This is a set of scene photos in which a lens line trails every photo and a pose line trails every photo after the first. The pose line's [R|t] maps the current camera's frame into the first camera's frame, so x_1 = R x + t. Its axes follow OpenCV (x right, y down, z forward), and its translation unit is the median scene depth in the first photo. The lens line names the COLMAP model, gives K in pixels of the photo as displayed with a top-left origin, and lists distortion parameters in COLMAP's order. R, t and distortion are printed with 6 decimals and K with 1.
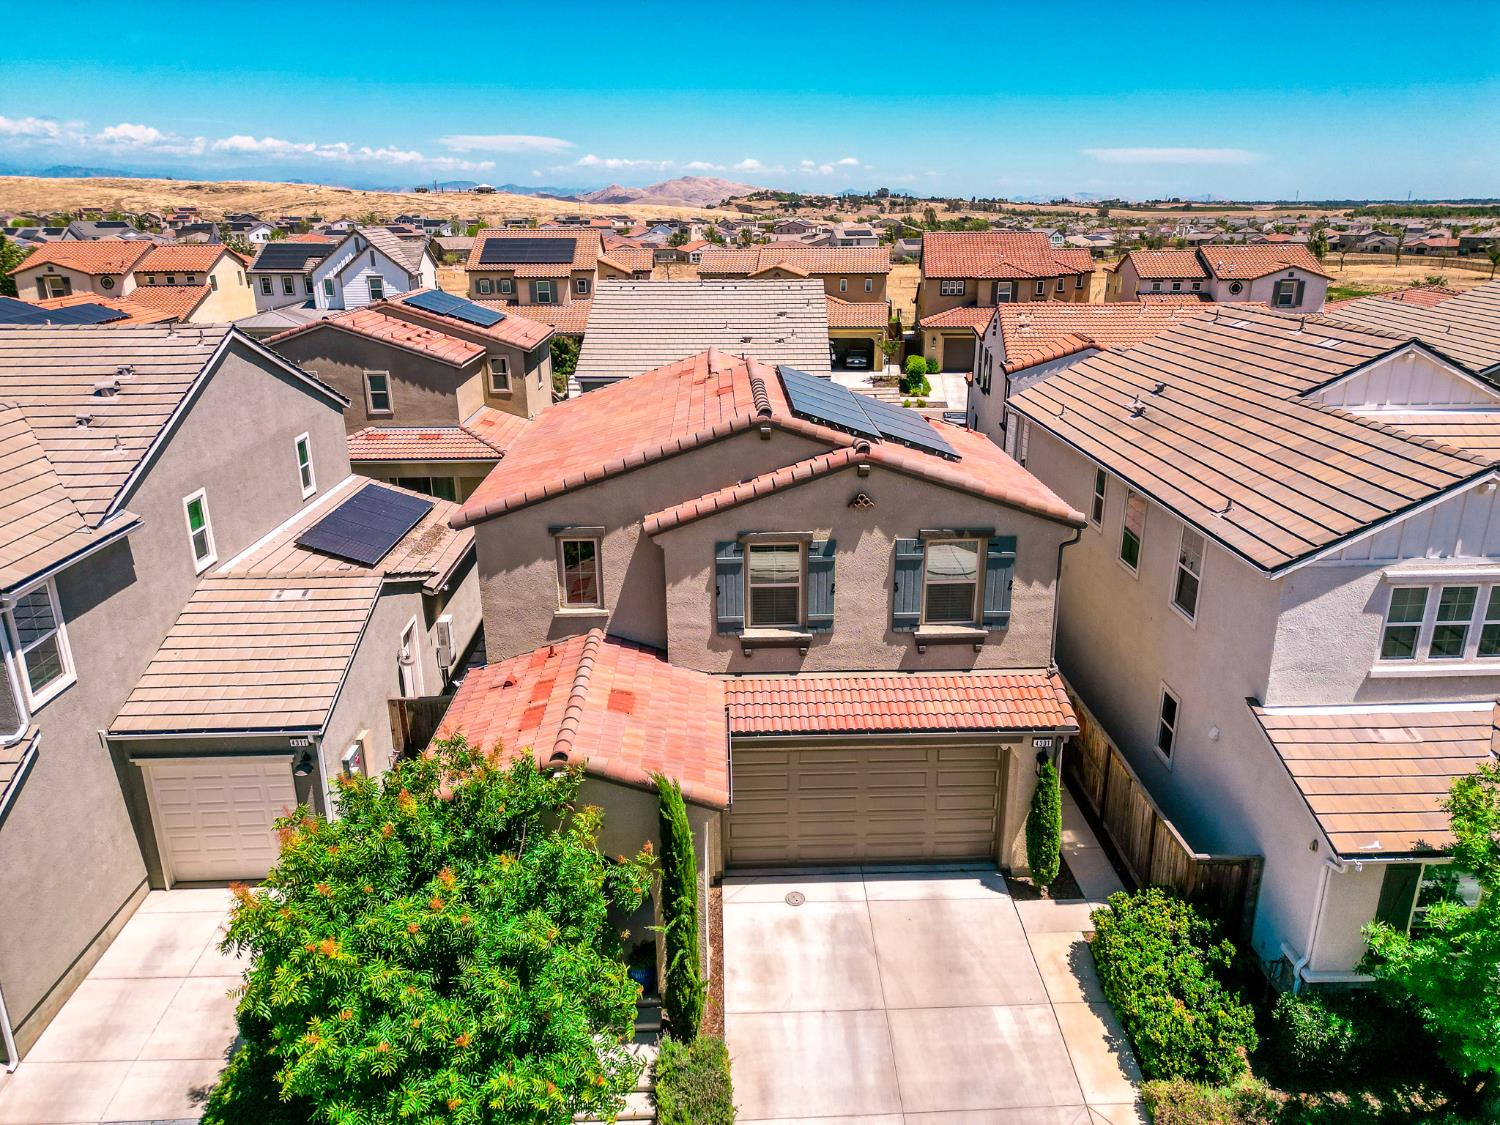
lens RADIAL K [[1050.4, 0, 752.1], [0, 1050.4, 563.2], [0, 0, 1]] dist [0.071161, -0.067379]
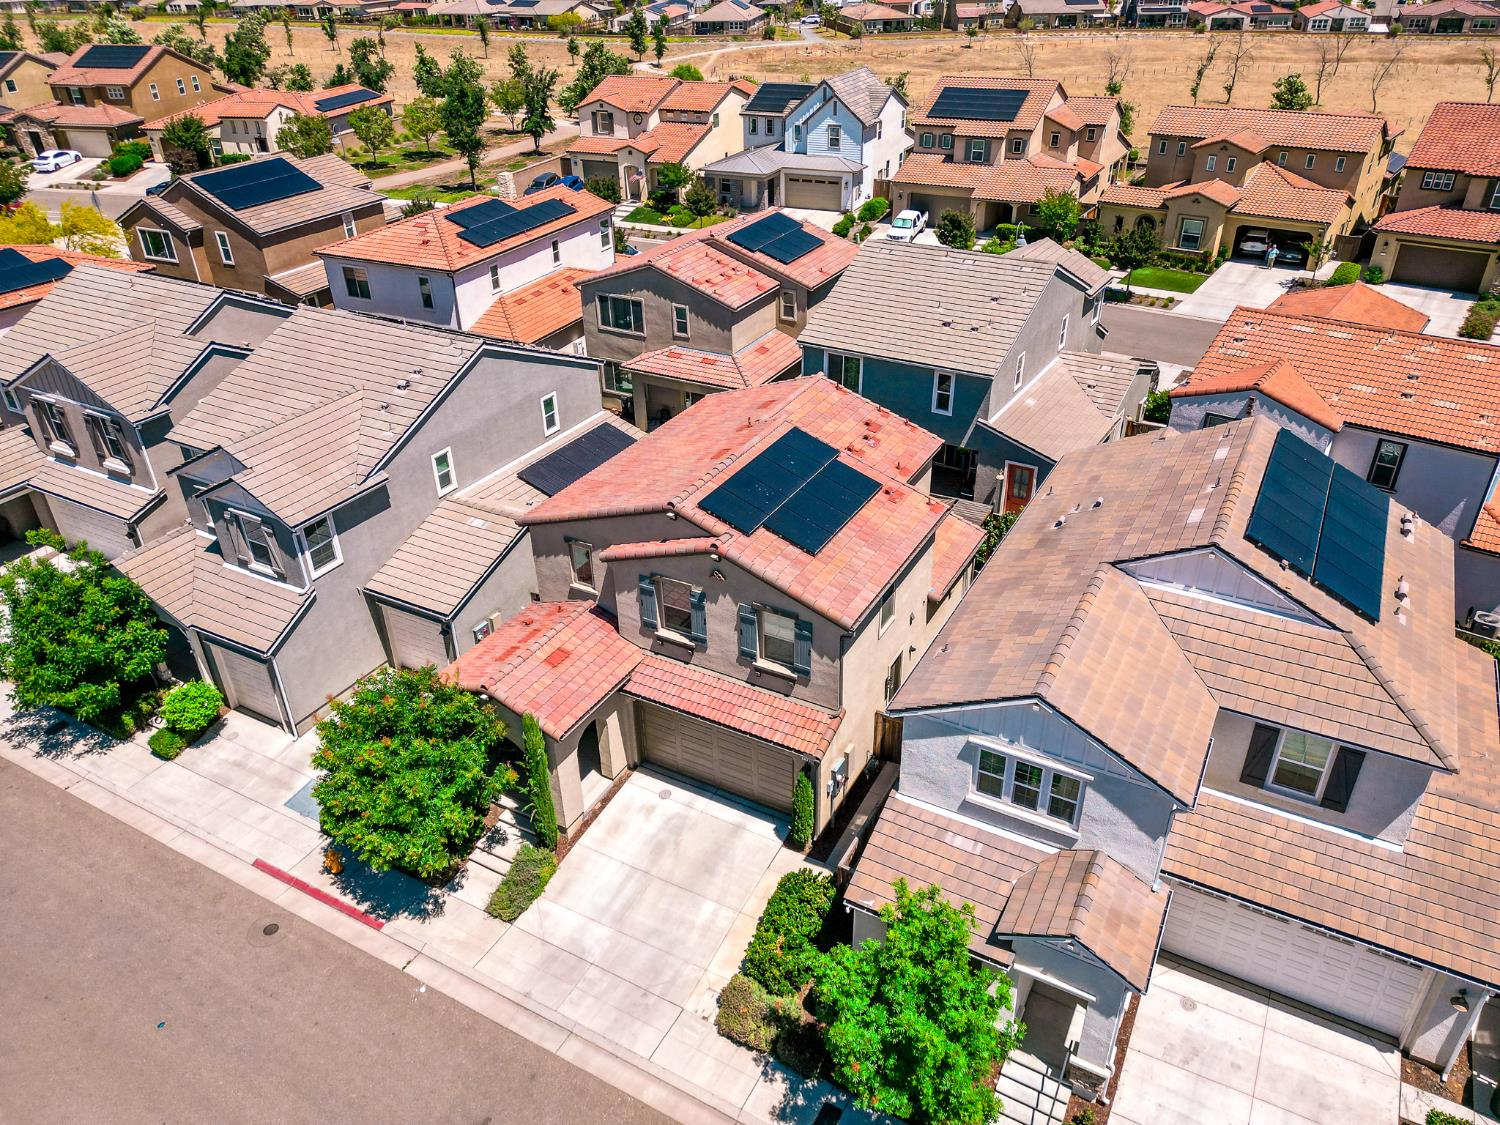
lens RADIAL K [[1047.6, 0, 752.2], [0, 1047.6, 563.1], [0, 0, 1]] dist [0.084626, -0.087304]
pose [[0.857753, 0.255833, -0.445880, 0.779756], [-0.152040, 0.954817, 0.255361, -0.448086], [0.491063, -0.151245, 0.857894, -0.253300]]
